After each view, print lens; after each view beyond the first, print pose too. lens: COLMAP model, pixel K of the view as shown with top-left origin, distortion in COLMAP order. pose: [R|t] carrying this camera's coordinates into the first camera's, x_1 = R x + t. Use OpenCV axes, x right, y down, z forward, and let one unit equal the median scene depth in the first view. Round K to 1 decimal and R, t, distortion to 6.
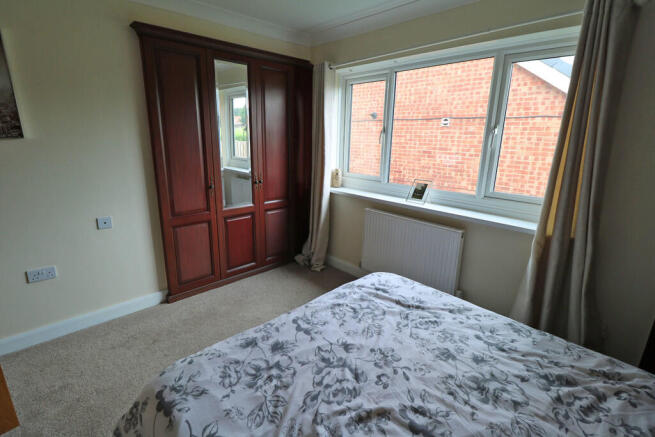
lens RADIAL K [[303.6, 0, 329.3], [0, 303.6, 216.0], [0, 0, 1]] dist [-0.002442, -0.010085]
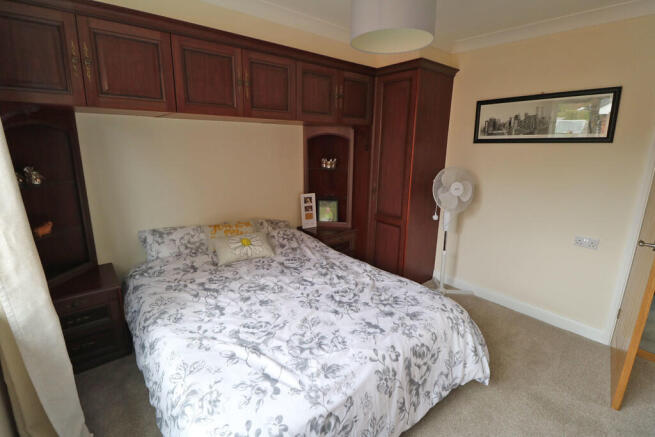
lens RADIAL K [[303.6, 0, 326.0], [0, 303.6, 215.7], [0, 0, 1]] dist [-0.002442, -0.010085]
pose [[-0.995714, -0.057598, 0.072365, 0.029063], [-0.016122, 0.878527, 0.477421, -0.546916], [-0.091074, 0.474207, -0.875690, 1.961398]]
